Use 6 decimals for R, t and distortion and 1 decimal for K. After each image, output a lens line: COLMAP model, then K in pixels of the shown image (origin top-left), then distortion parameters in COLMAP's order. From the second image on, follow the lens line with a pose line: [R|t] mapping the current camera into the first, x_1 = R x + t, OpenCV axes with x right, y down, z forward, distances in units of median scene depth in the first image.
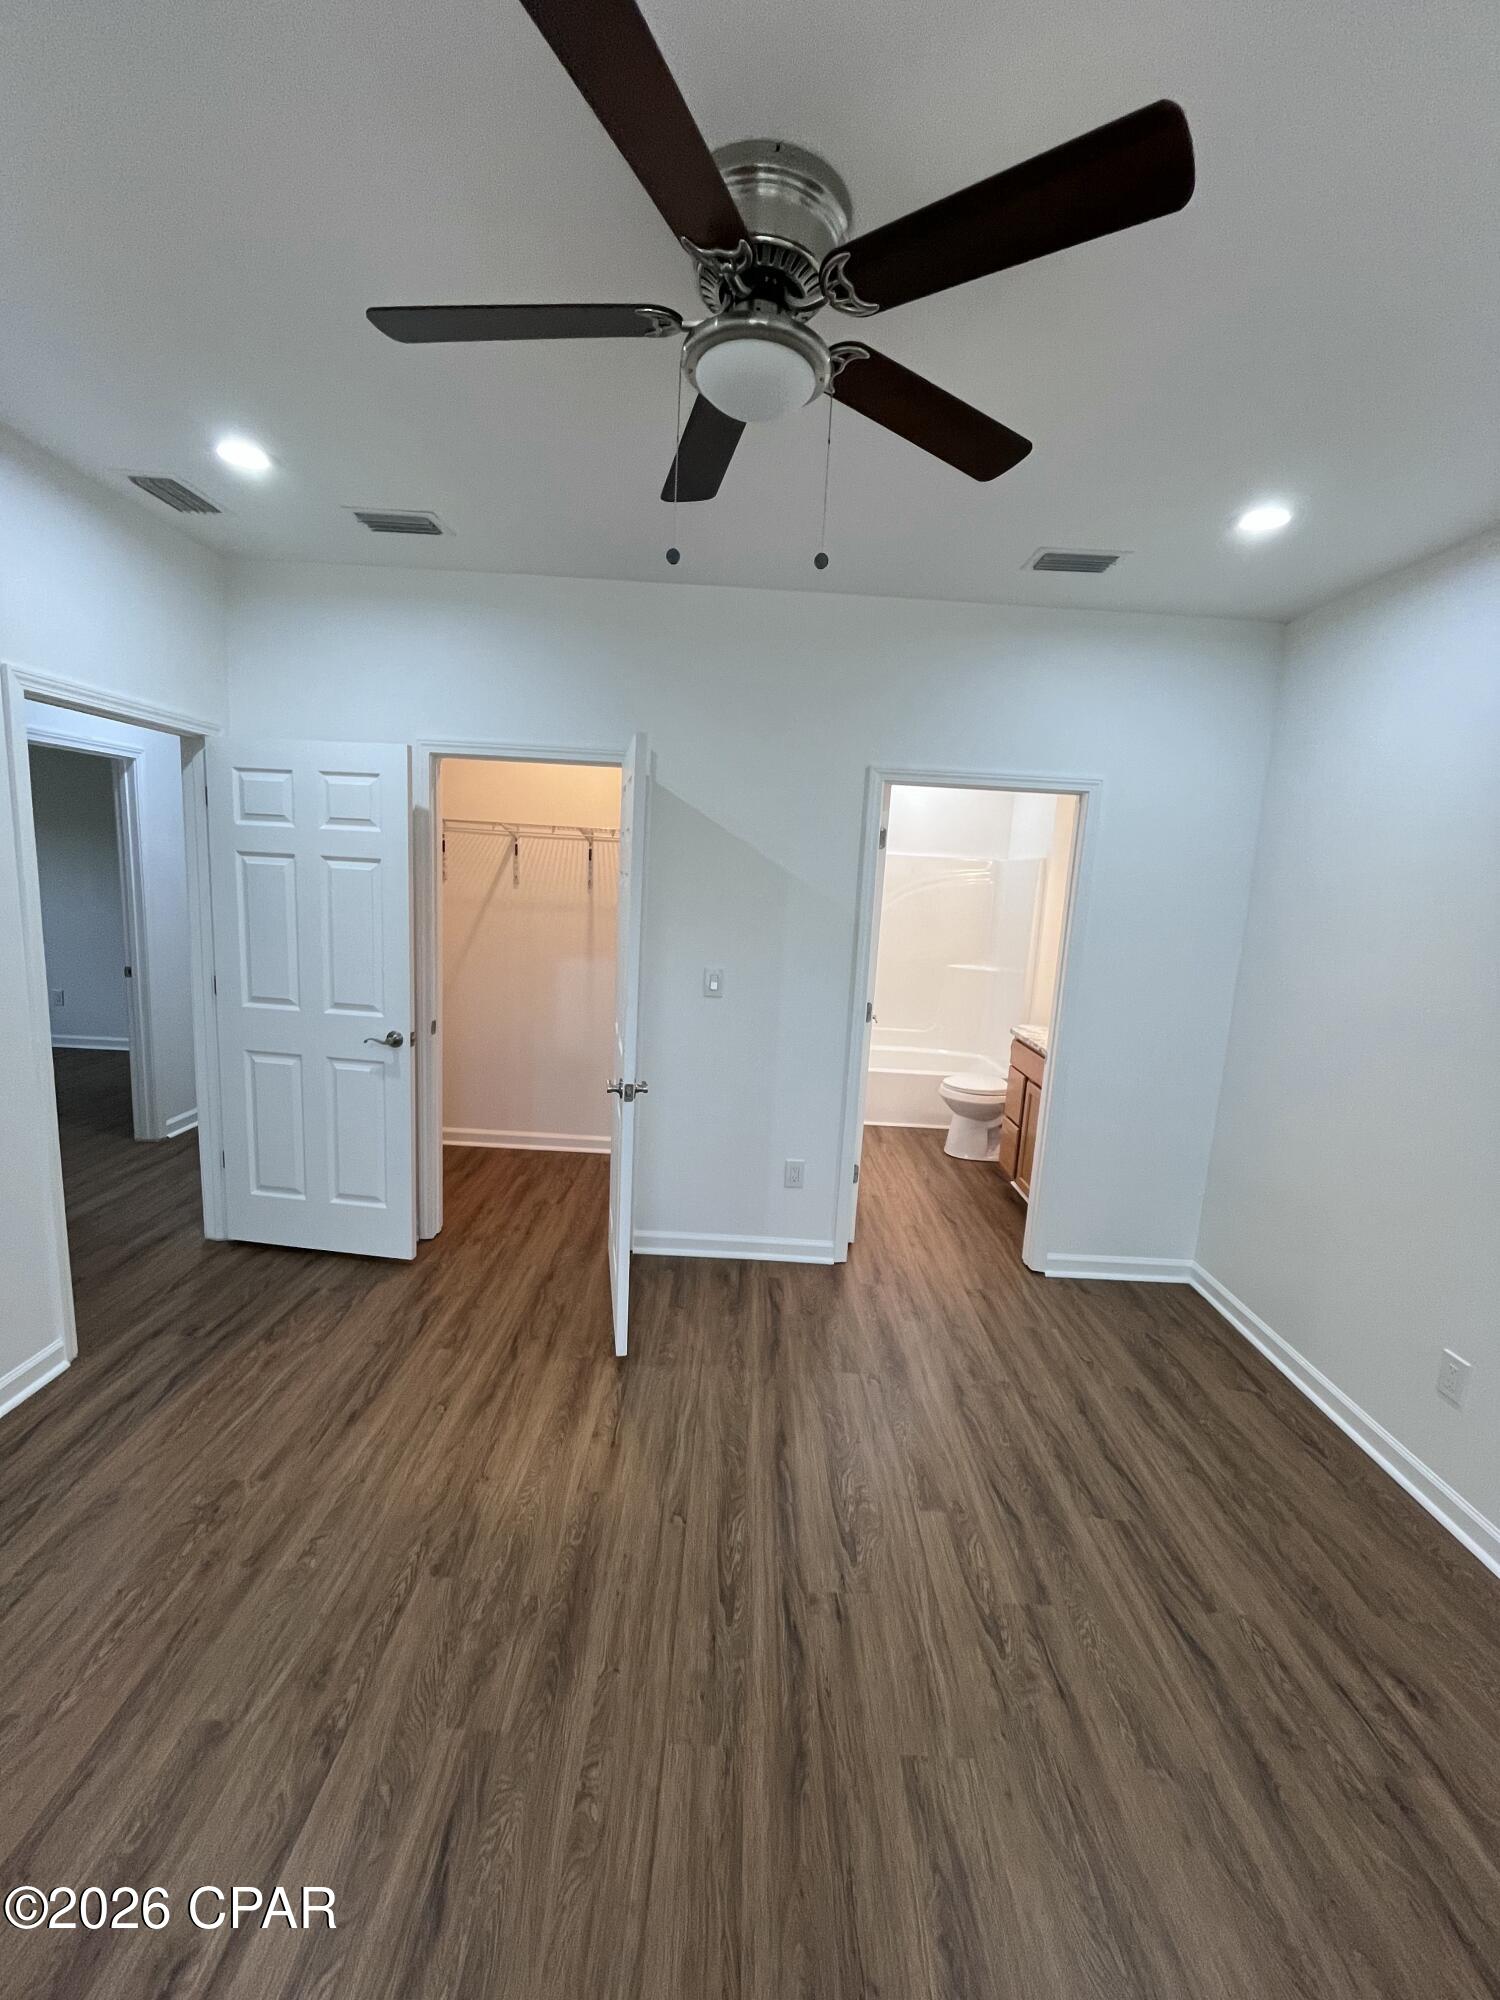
lens RADIAL K [[805.8, 0, 748.3], [0, 805.8, 999.2], [0, 0, 1]] dist [0.002738, -0.000036]
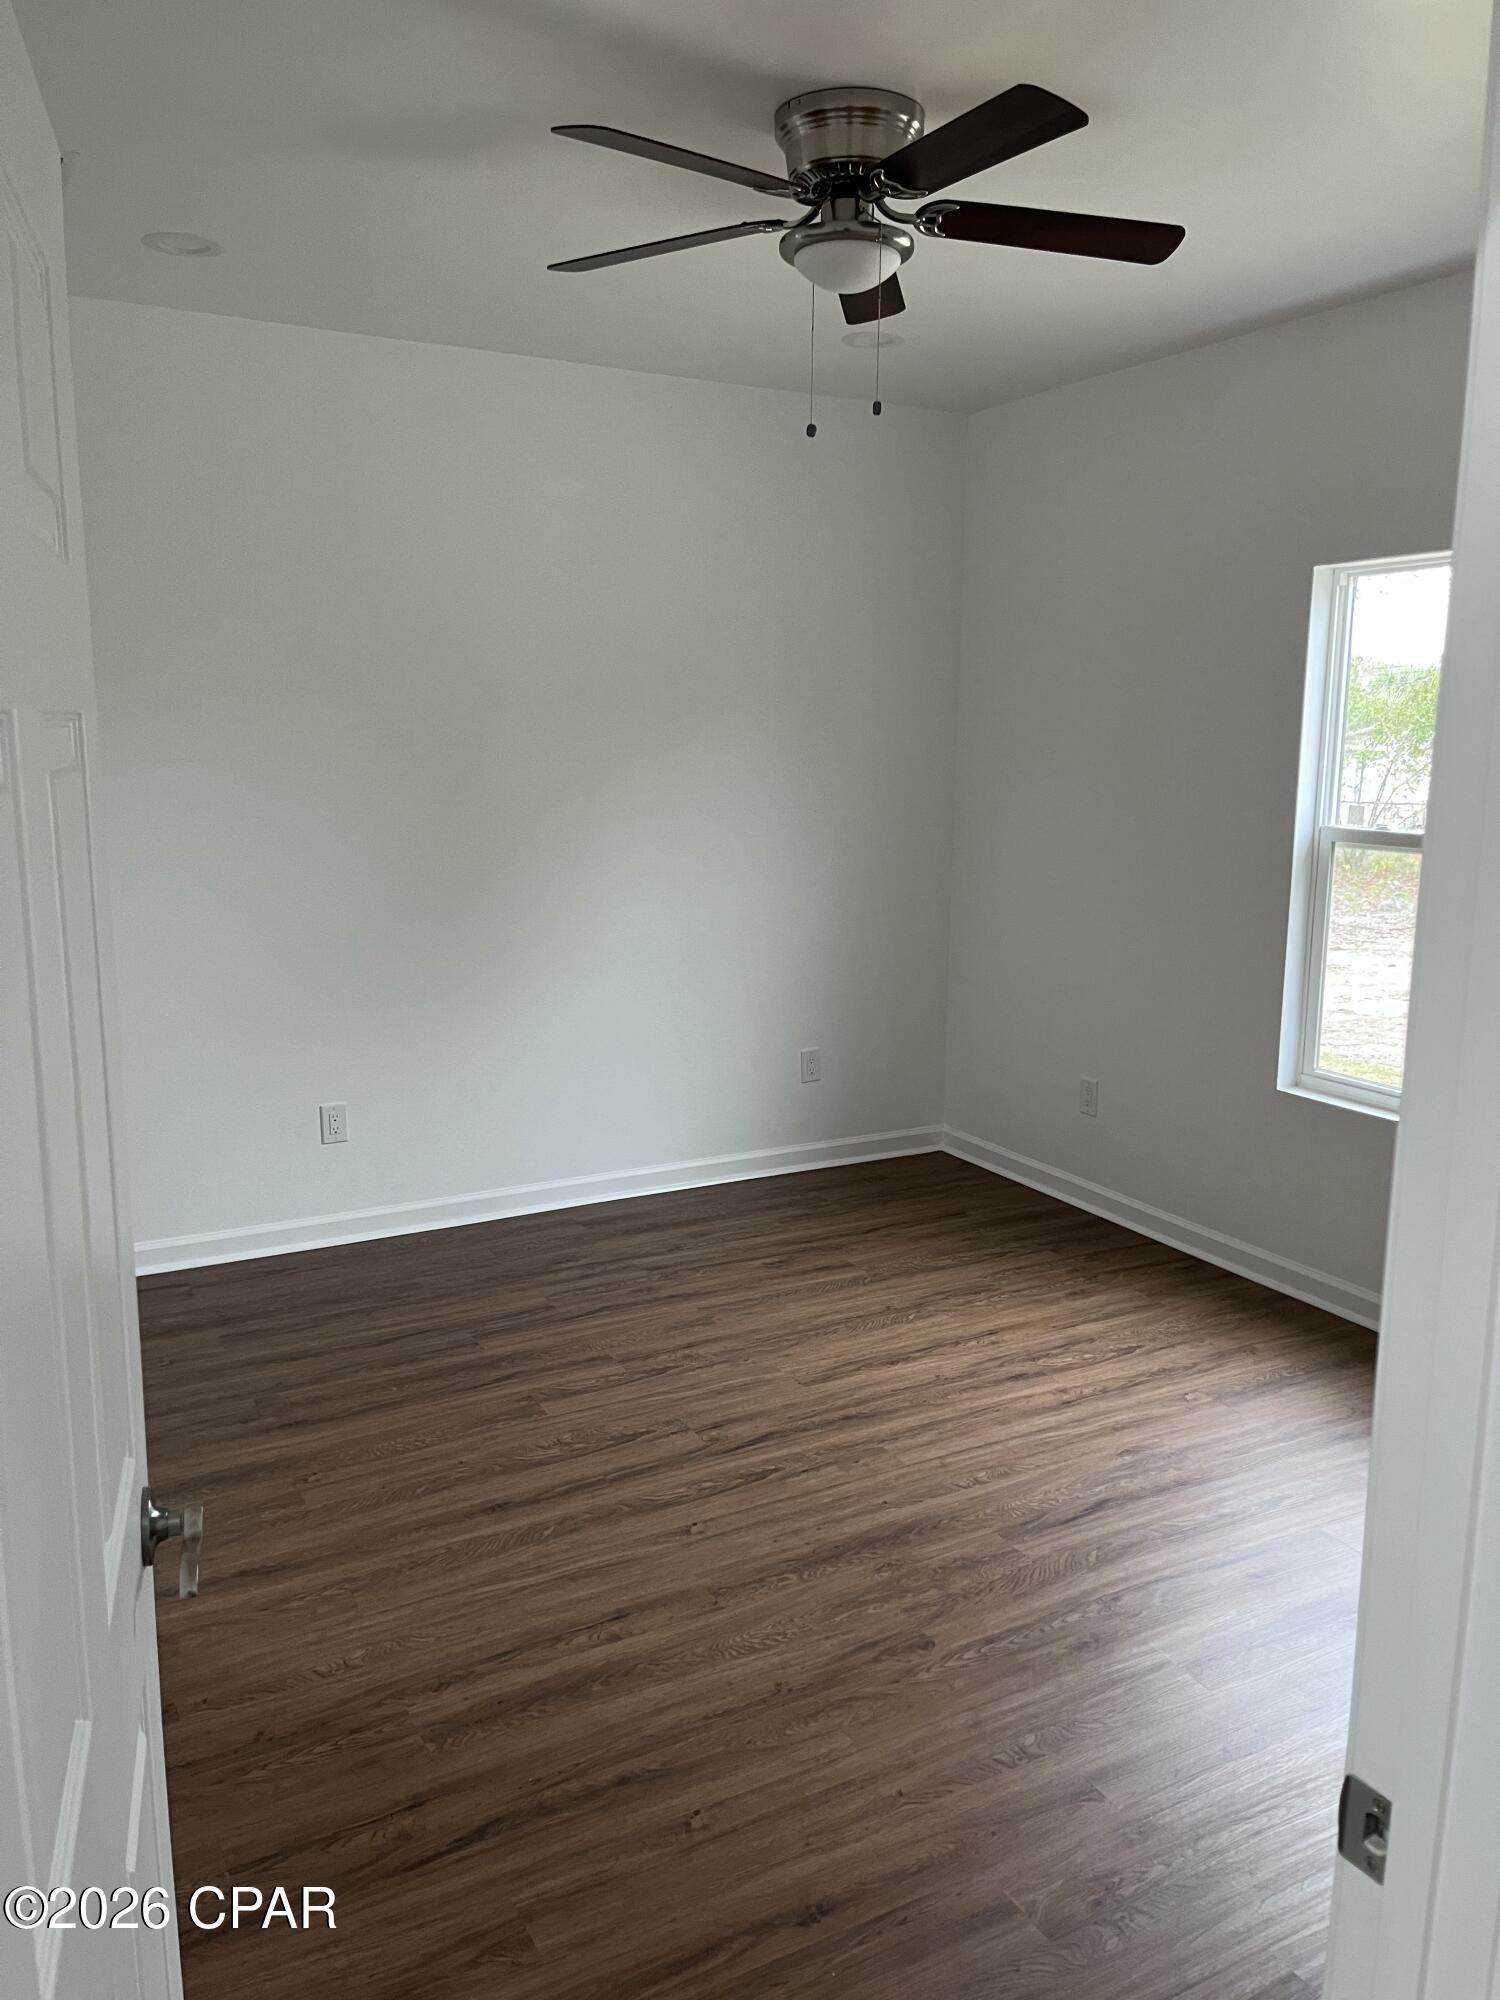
lens RADIAL K [[1524.1, 0, 748.5], [0, 1524.1, 1000.4], [0, 0, 1]] dist [0.054759, -0.039142]
pose [[-0.479909, -0.210901, 0.851591, -1.438139], [0.104871, 0.949925, 0.294353, -0.320604], [-0.871028, 0.230571, -0.433760, 1.664920]]
